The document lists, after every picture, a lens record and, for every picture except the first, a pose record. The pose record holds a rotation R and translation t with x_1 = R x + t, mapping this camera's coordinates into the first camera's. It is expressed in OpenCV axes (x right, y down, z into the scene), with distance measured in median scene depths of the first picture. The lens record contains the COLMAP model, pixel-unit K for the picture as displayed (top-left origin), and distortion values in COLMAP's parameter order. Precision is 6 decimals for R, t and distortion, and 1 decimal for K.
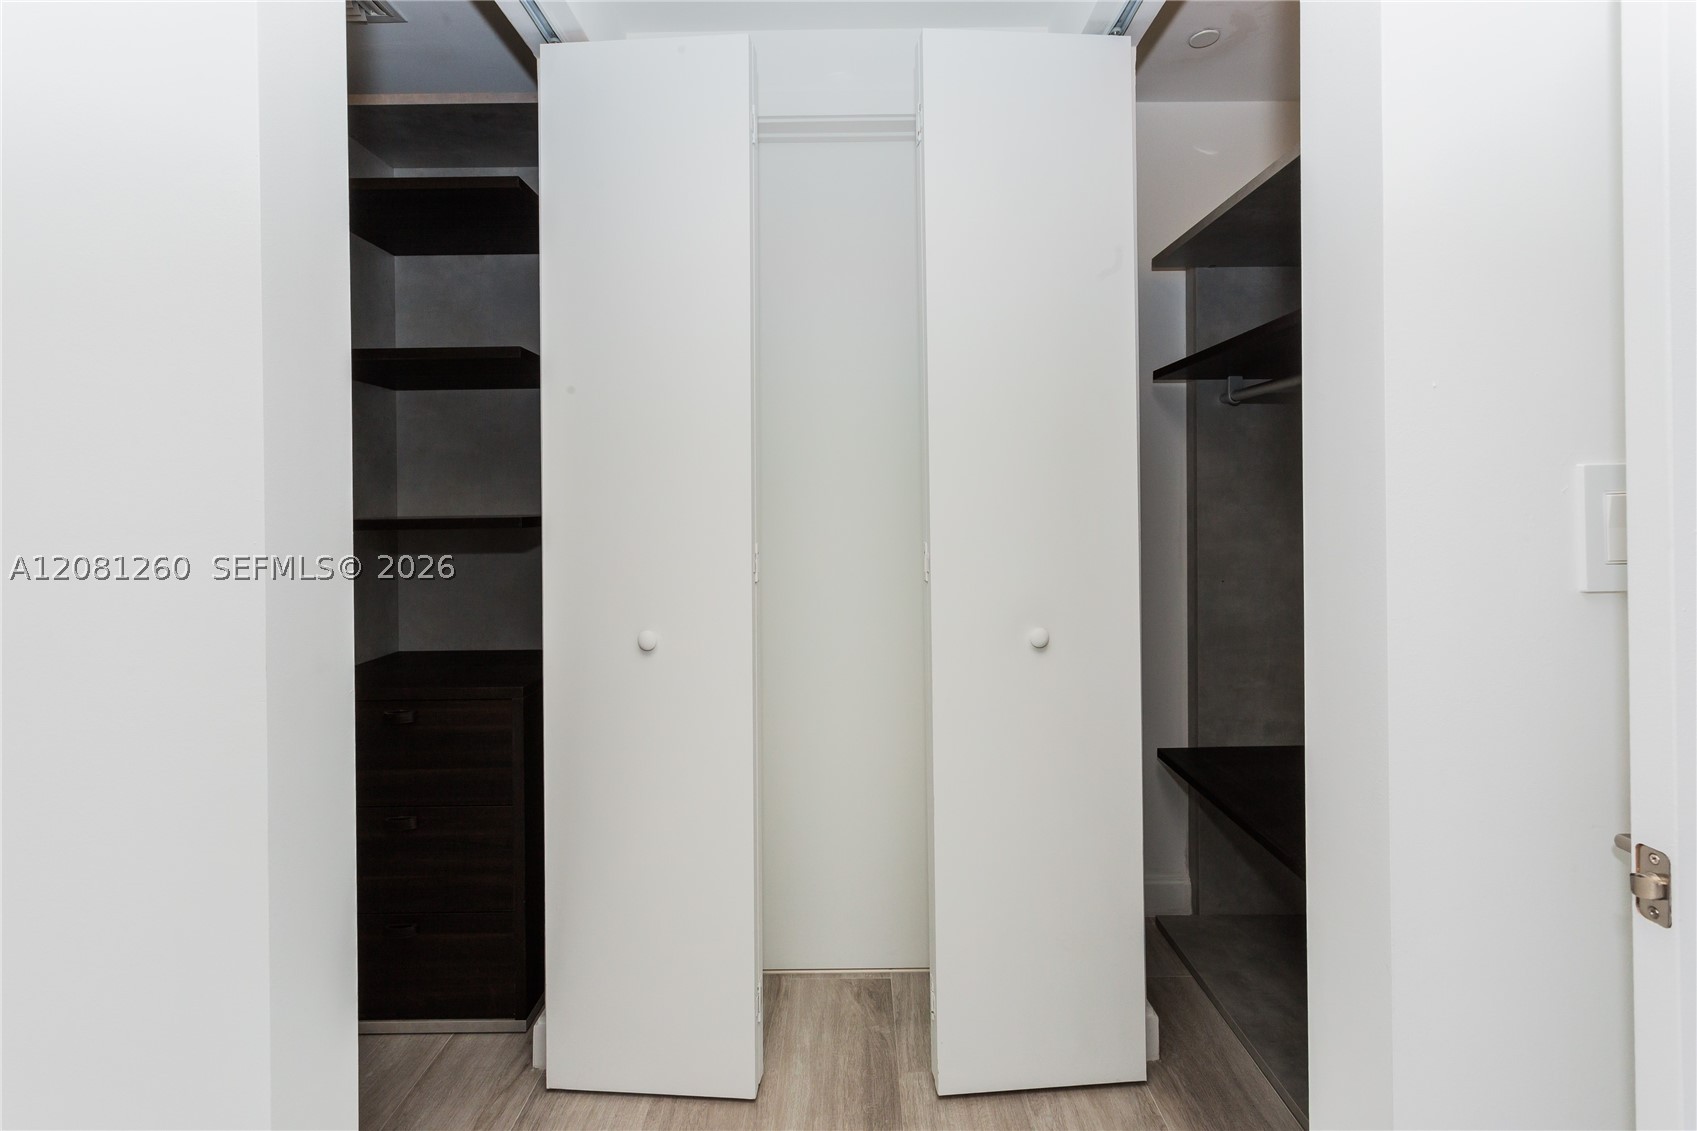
lens RADIAL K [[818.7, 0, 851.3], [0, 818.7, 567.1], [0, 0, 1]] dist [0.005899, 0.001131]
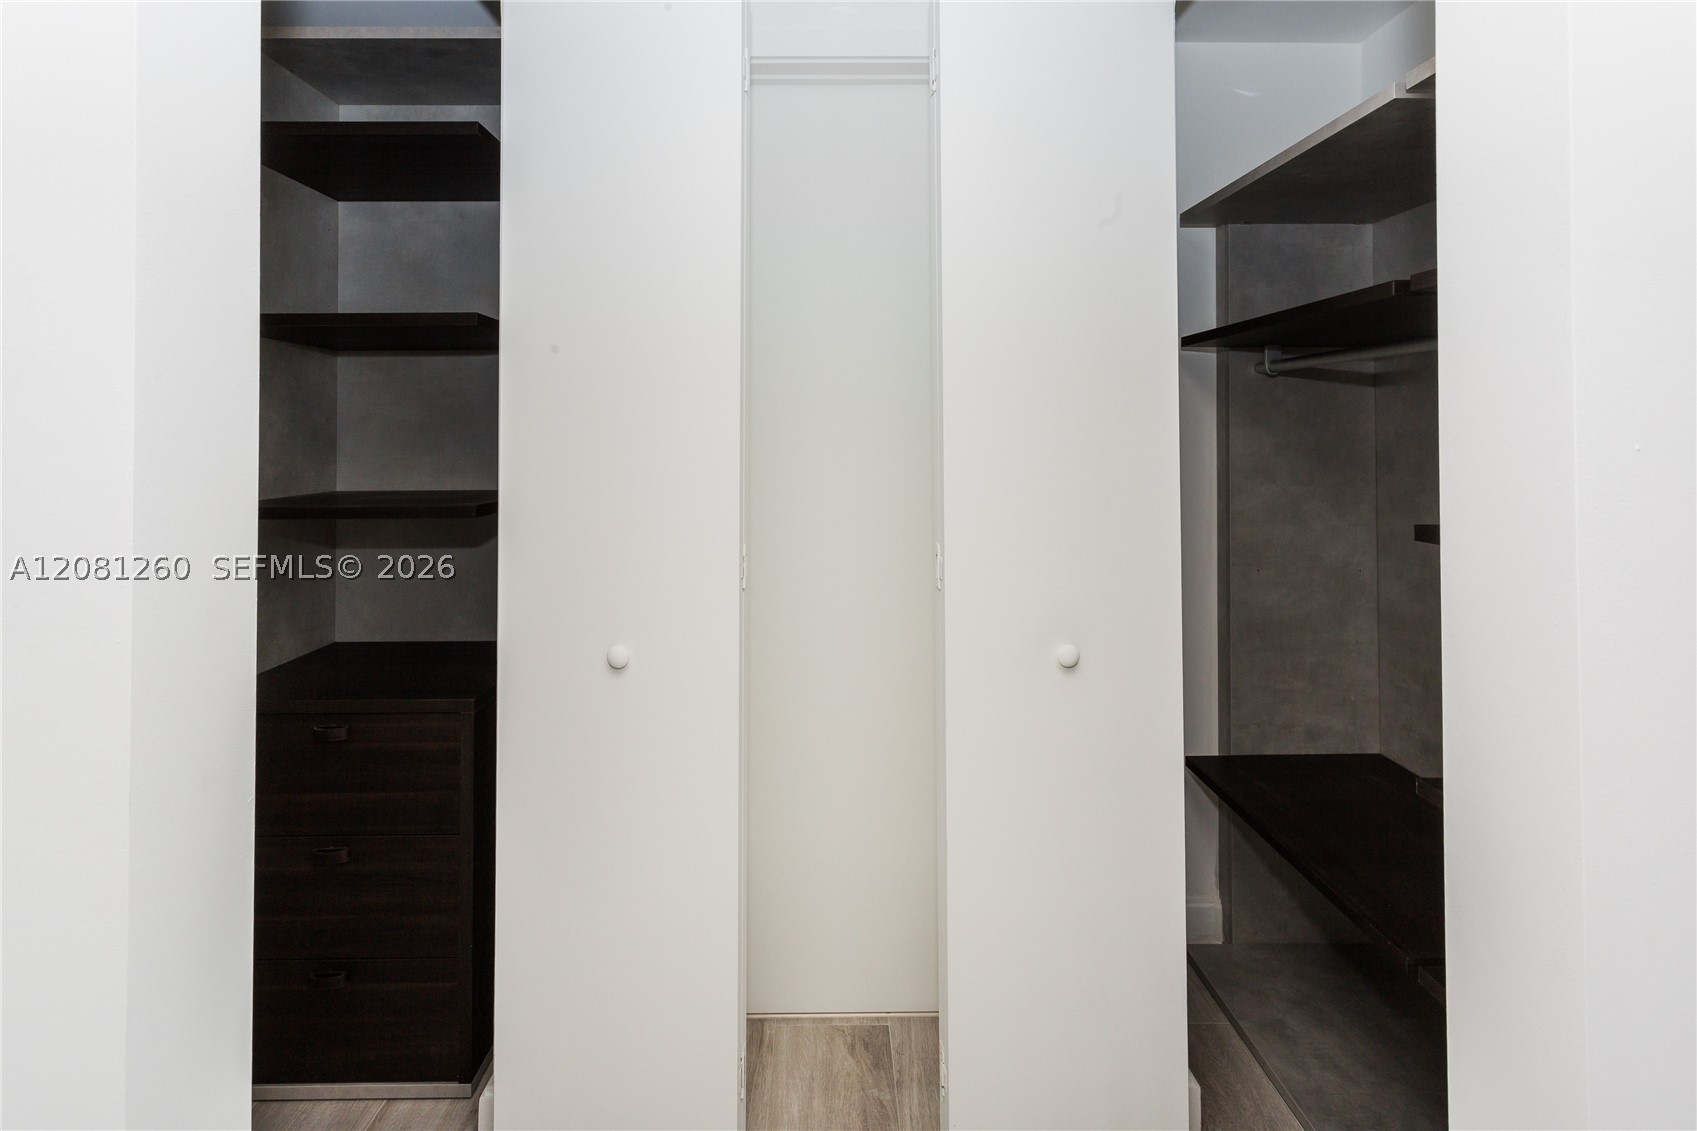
lens RADIAL K [[818.7, 0, 822.1], [0, 818.7, 452.7], [0, 0, 1]] dist [0.005899, 0.001131]
pose [[0.999910, 0.007626, 0.011025, -0.039845], [-0.007408, 0.999779, -0.019682, -0.099870], [-0.011173, 0.019599, 0.999745, 0.113603]]
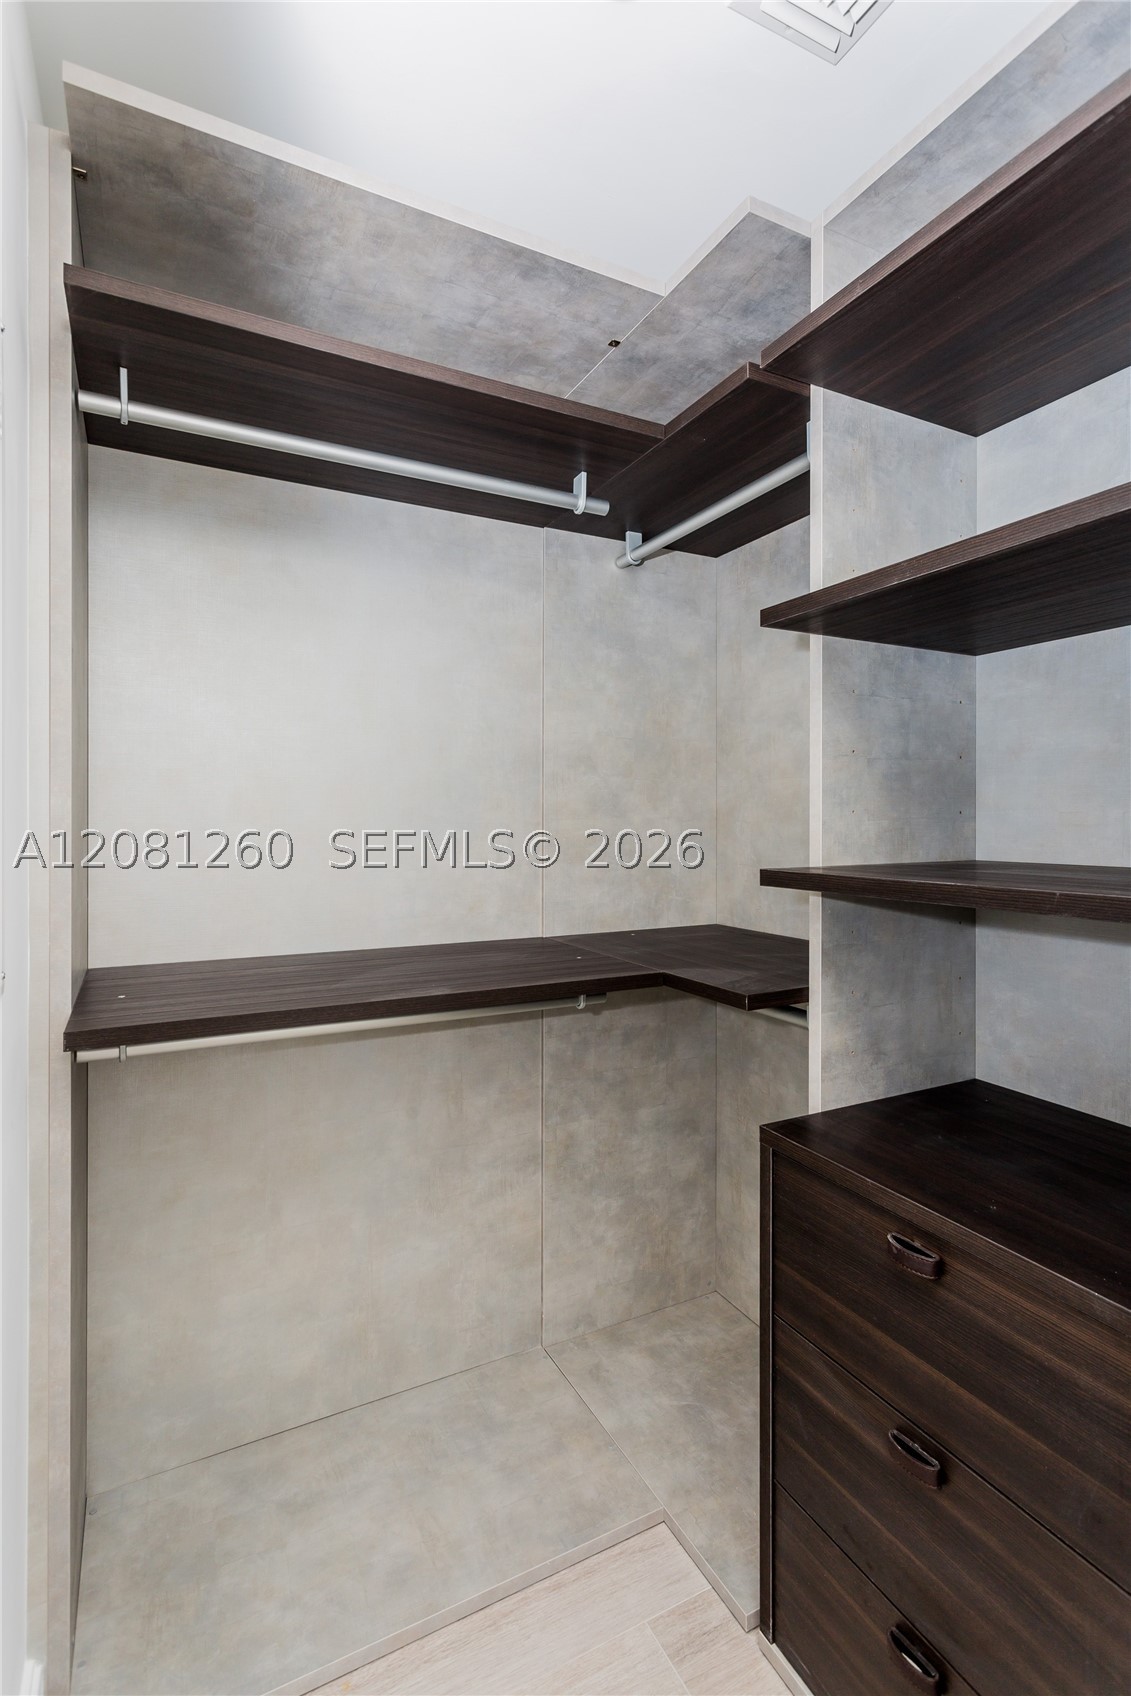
lens RADIAL K [[818.3, 0, 565.2], [0, 818.3, 832.5], [0, 0, 1]] dist [0.005899, 0.001131]
pose [[0.463704, 0.002776, -0.885986, -0.169643], [-0.018569, 0.999806, -0.006586, -0.080289], [0.885796, 0.019505, 0.463666, 0.493625]]
